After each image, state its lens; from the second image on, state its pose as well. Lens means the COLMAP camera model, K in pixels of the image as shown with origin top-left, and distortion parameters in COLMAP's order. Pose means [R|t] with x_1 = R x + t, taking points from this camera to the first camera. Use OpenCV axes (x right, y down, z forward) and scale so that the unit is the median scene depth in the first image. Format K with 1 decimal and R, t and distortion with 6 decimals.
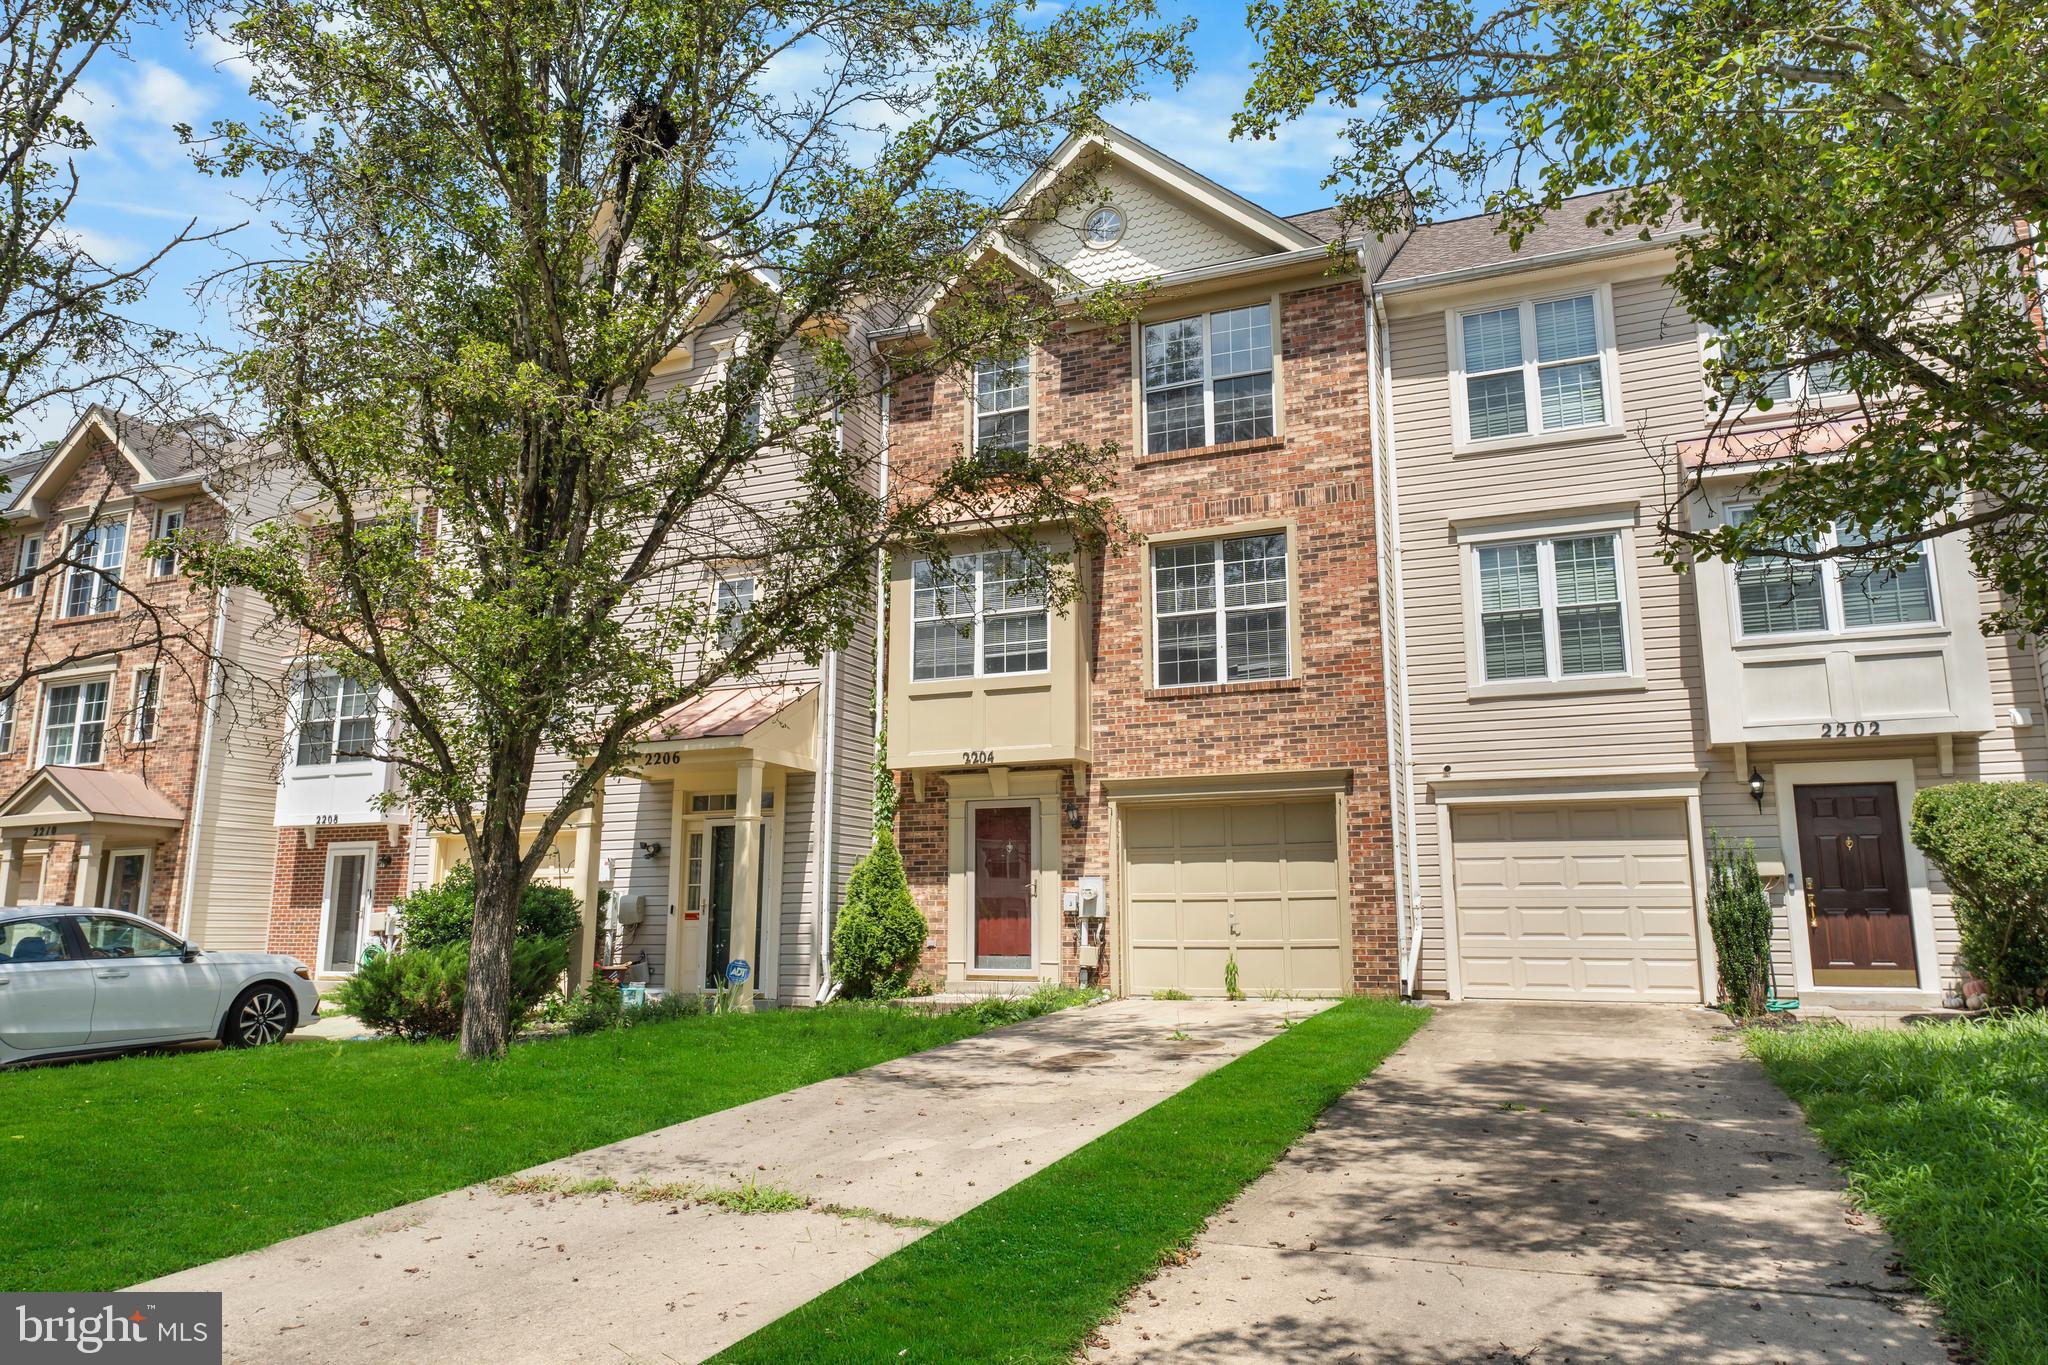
lens RADIAL K [[1325.1, 0, 1020.9], [0, 1325.1, 677.1], [0, 0, 1]] dist [0.004273, -0.000145]
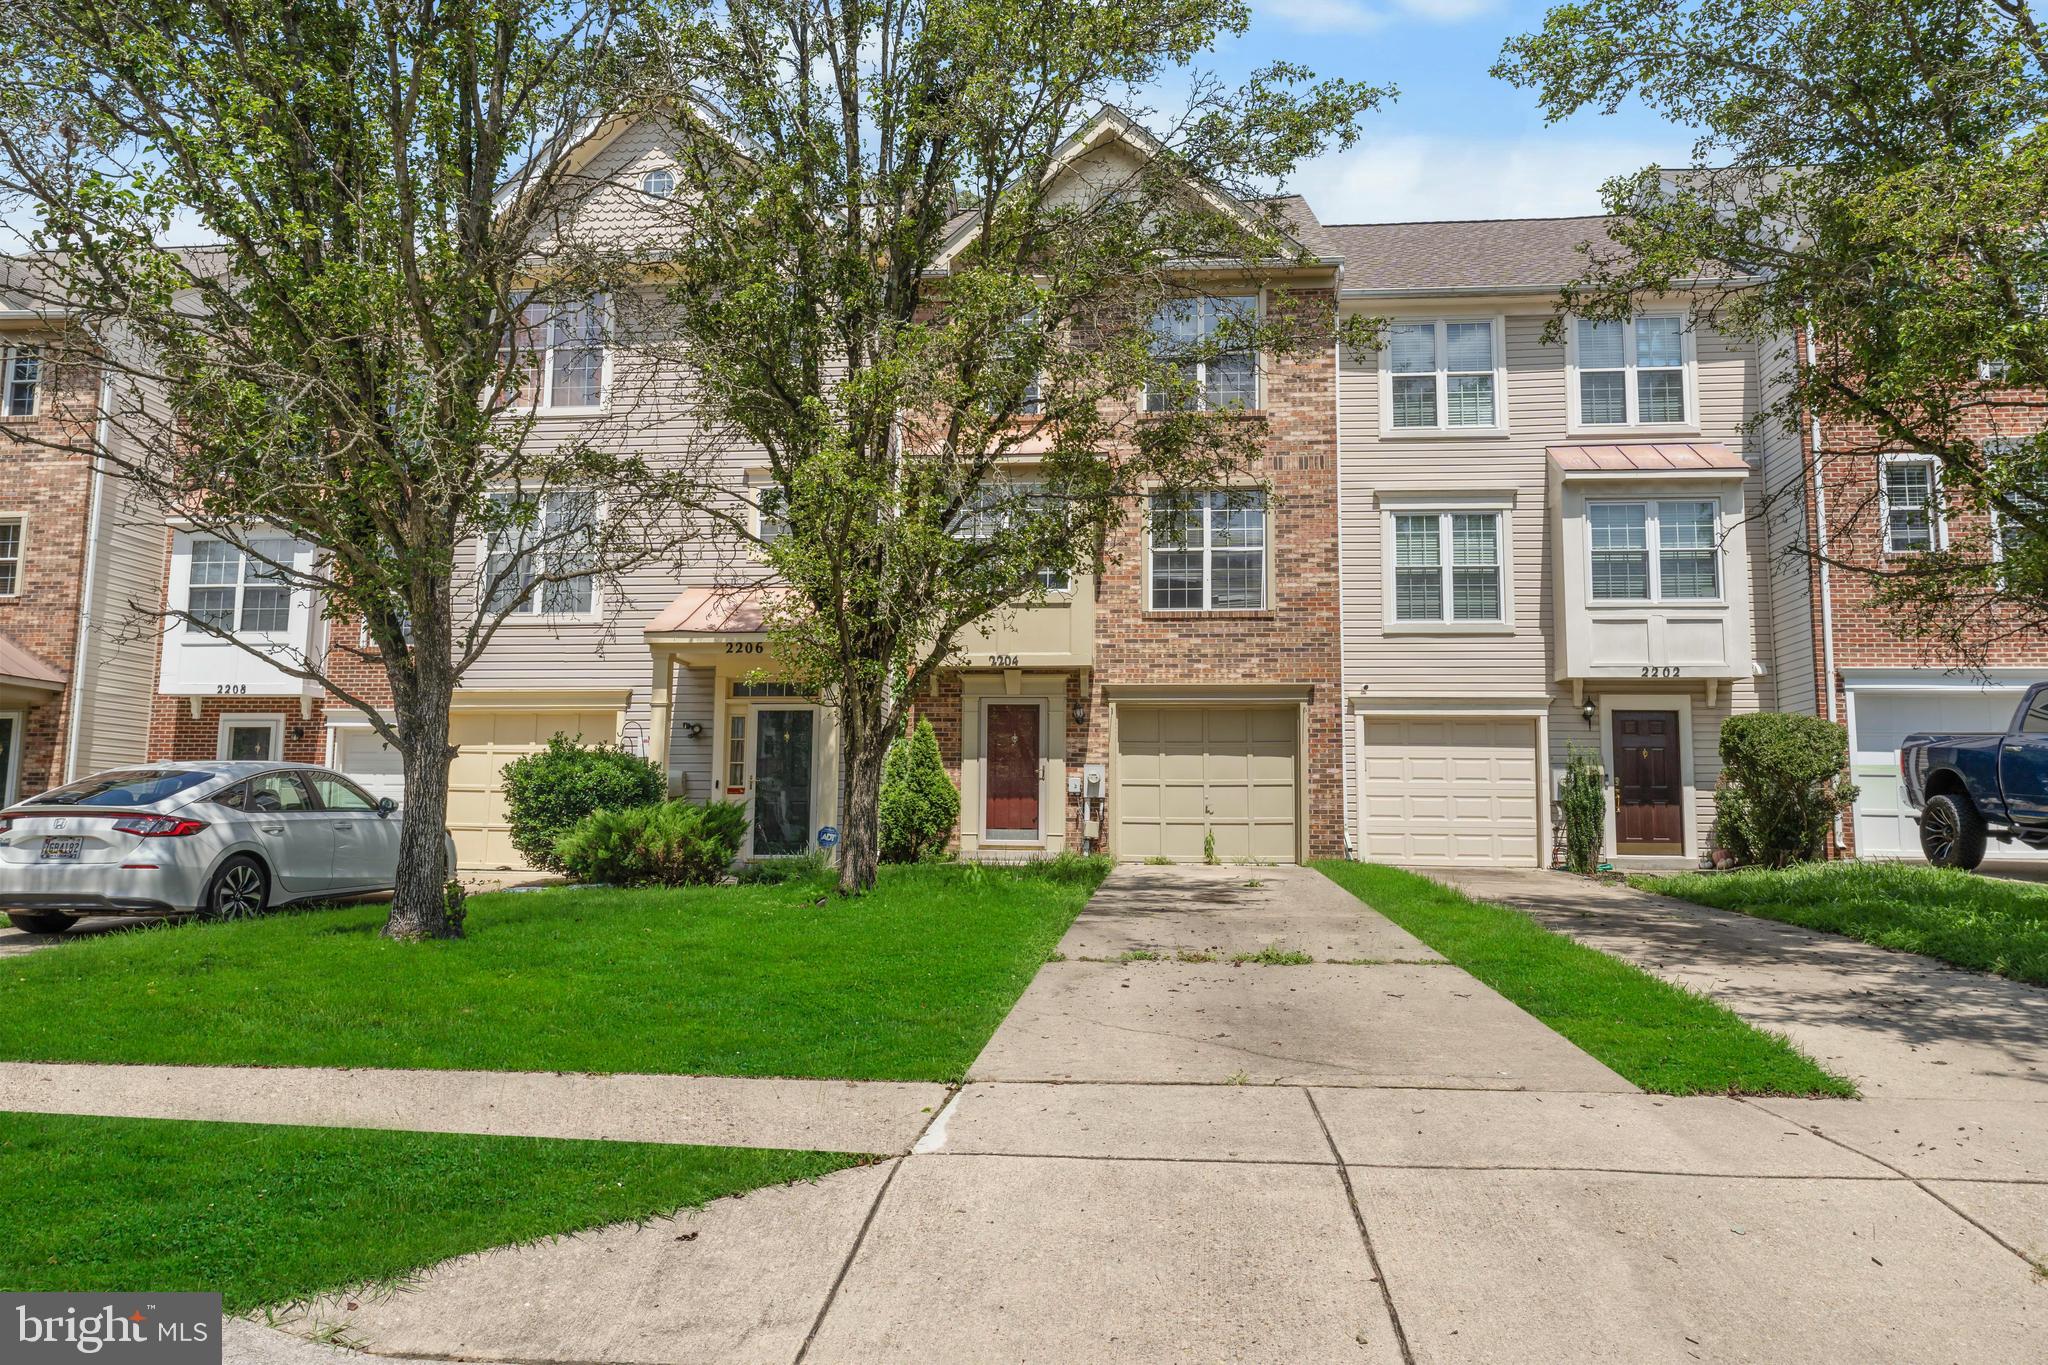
lens RADIAL K [[1325.1, 0, 1020.9], [0, 1325.1, 677.1], [0, 0, 1]] dist [0.004273, -0.000145]
pose [[0.957926, 0.045157, 0.283442, -0.358704], [-0.065028, 0.996012, 0.061089, 0.003023], [-0.279553, -0.076950, 0.957042, -0.125273]]
